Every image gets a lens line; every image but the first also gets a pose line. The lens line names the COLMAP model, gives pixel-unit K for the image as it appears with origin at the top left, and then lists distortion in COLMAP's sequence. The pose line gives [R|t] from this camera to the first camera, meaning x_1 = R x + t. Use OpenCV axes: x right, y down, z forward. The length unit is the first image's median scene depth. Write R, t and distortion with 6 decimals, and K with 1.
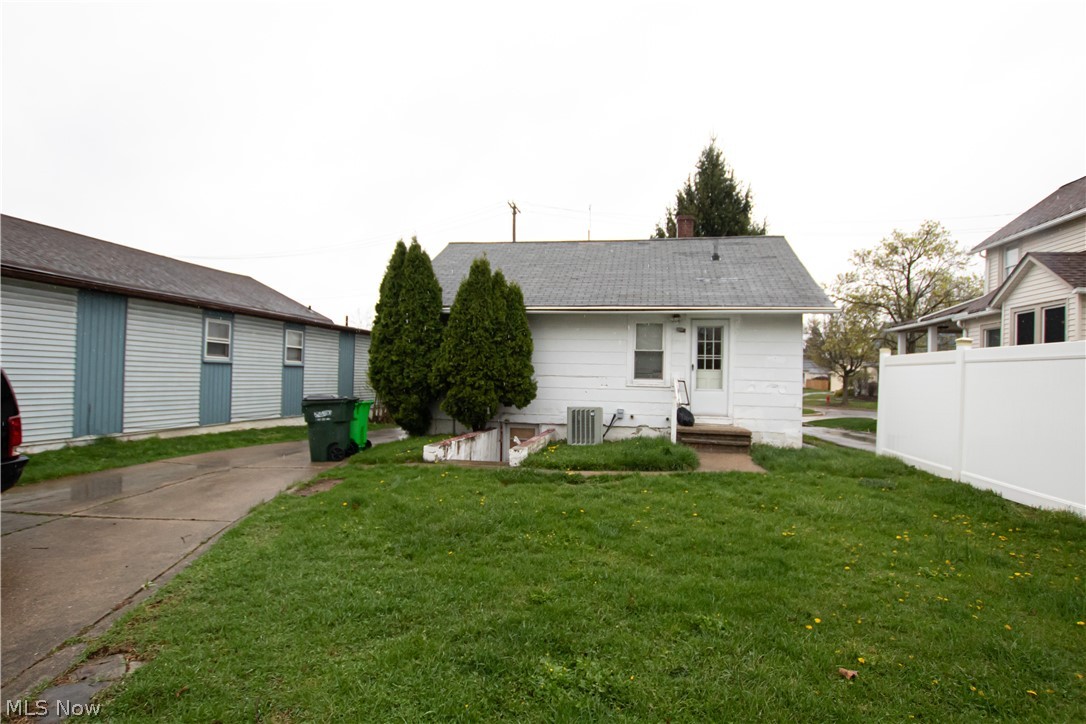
lens RADIAL K [[503.1, 0, 567.0], [0, 503.1, 373.5], [0, 0, 1]] dist [-0.030203, 0.004103]
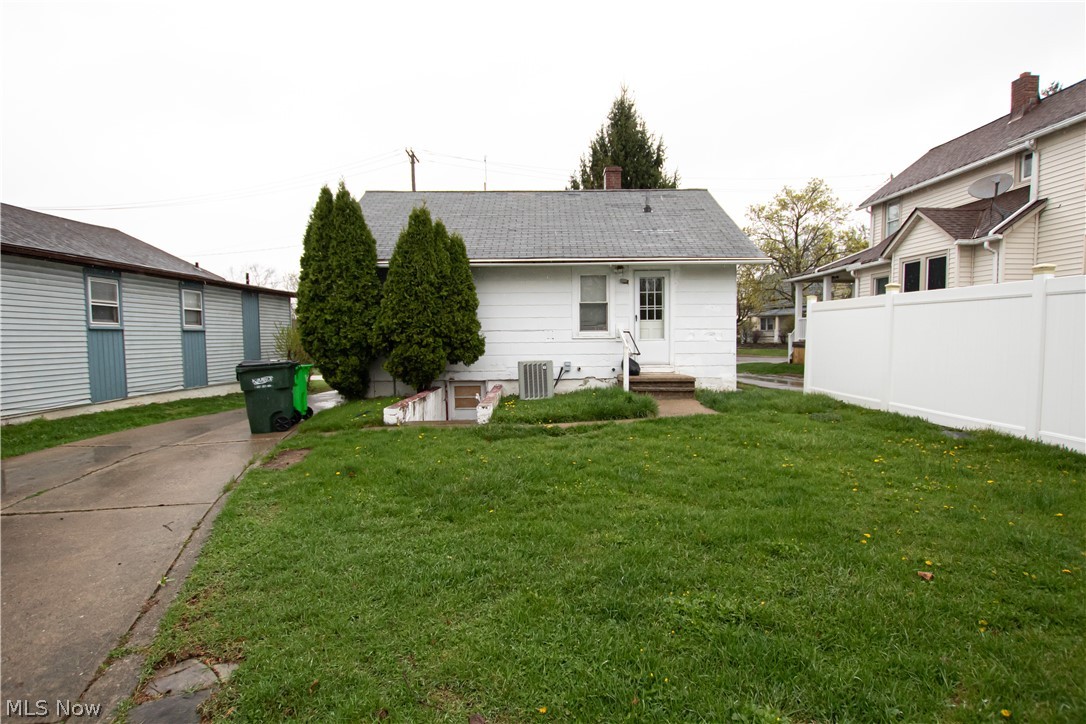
lens RADIAL K [[503.1, 0, 557.4], [0, 503.1, 369.8], [0, 0, 1]] dist [-0.030203, 0.004103]
pose [[0.982820, -0.046077, 0.178725, -0.098993], [0.031987, 0.996206, 0.080935, 0.004787], [-0.181776, -0.073828, 0.980565, 0.018146]]
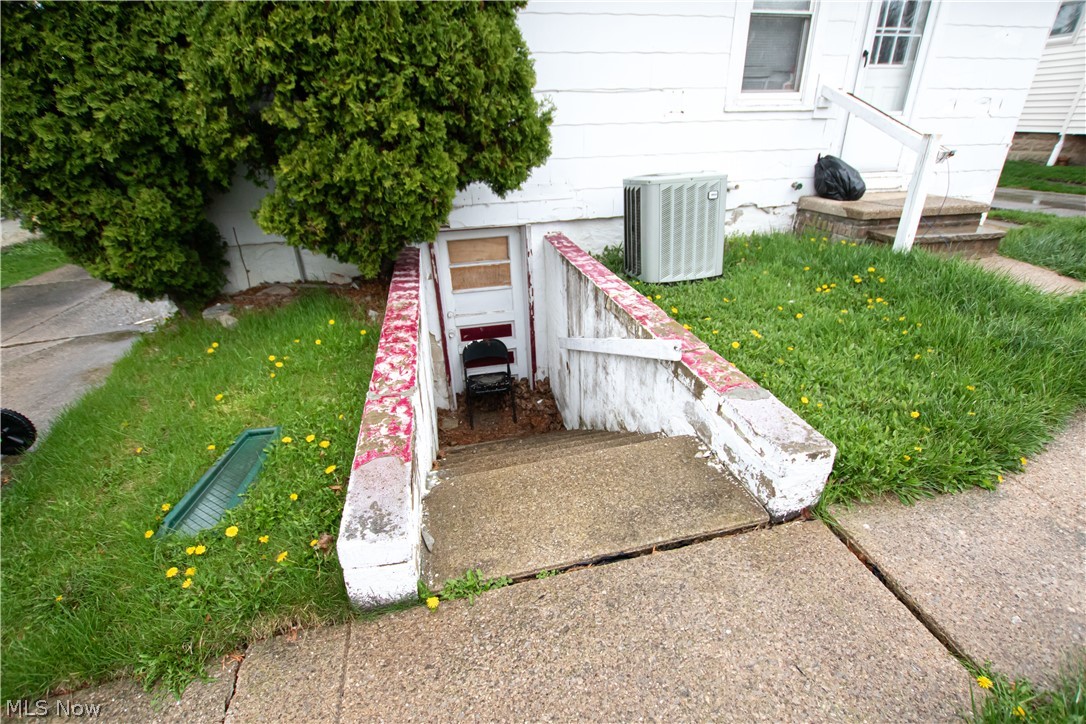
lens RADIAL K [[503.1, 0, 551.0], [0, 503.1, 363.2], [0, 0, 1]] dist [-0.030203, 0.004103]
pose [[0.933771, -0.202227, 0.295255, -0.192761], [0.045266, 0.885148, 0.463102, 0.012494], [-0.354996, -0.419066, 0.835680, 0.650978]]
